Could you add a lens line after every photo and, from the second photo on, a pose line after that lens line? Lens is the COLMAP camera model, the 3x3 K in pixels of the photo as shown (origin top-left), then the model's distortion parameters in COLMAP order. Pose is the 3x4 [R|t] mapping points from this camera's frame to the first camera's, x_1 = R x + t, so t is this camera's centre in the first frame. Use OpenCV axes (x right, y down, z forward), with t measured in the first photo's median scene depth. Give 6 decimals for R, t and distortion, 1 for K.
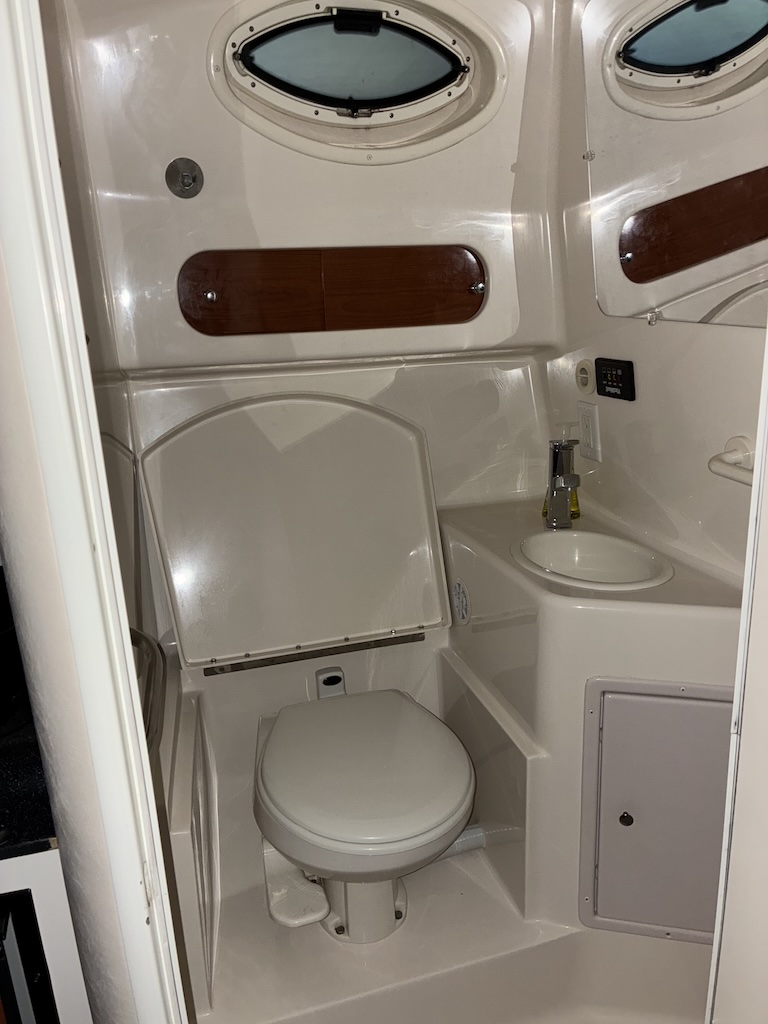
lens RADIAL K [[782.2, 0, 379.0], [0, 782.2, 513.0], [0, 0, 1]] dist [0.026290, -0.051246]
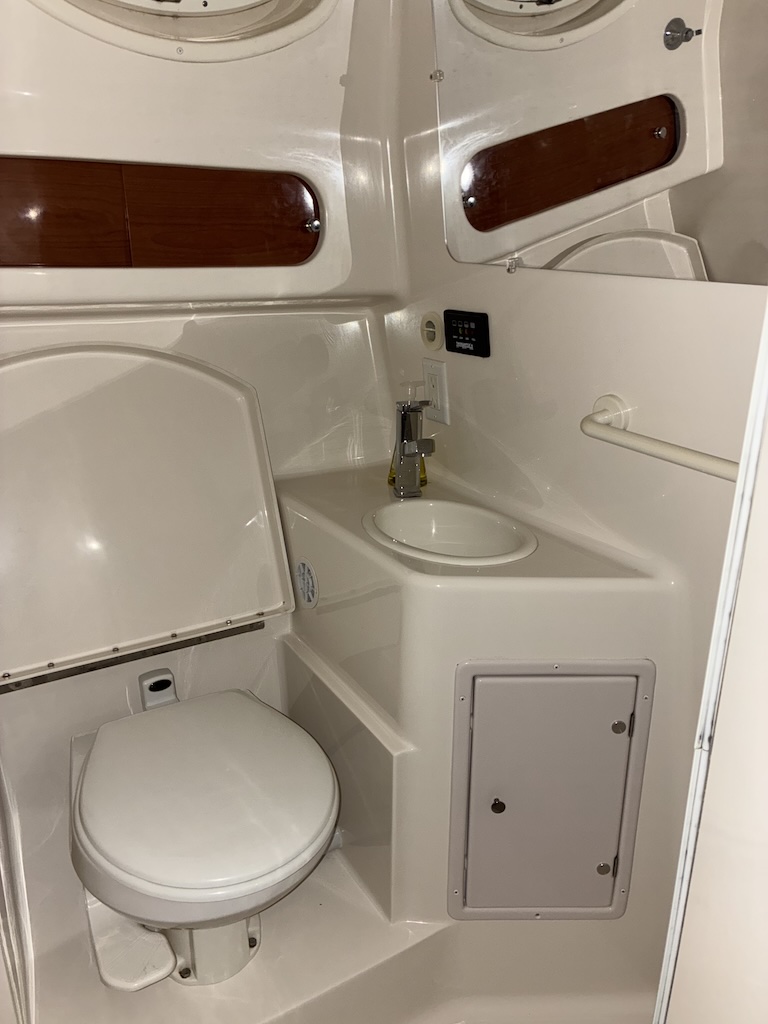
lens RADIAL K [[770.8, 0, 385.0], [0, 770.8, 518.0], [0, 0, 1]] dist [0.027938, -0.039260]
pose [[0.965633, -0.044371, 0.256094, -0.030720], [0.030135, 0.997788, 0.059251, -0.010828], [-0.258156, -0.049498, 0.964834, 0.133139]]
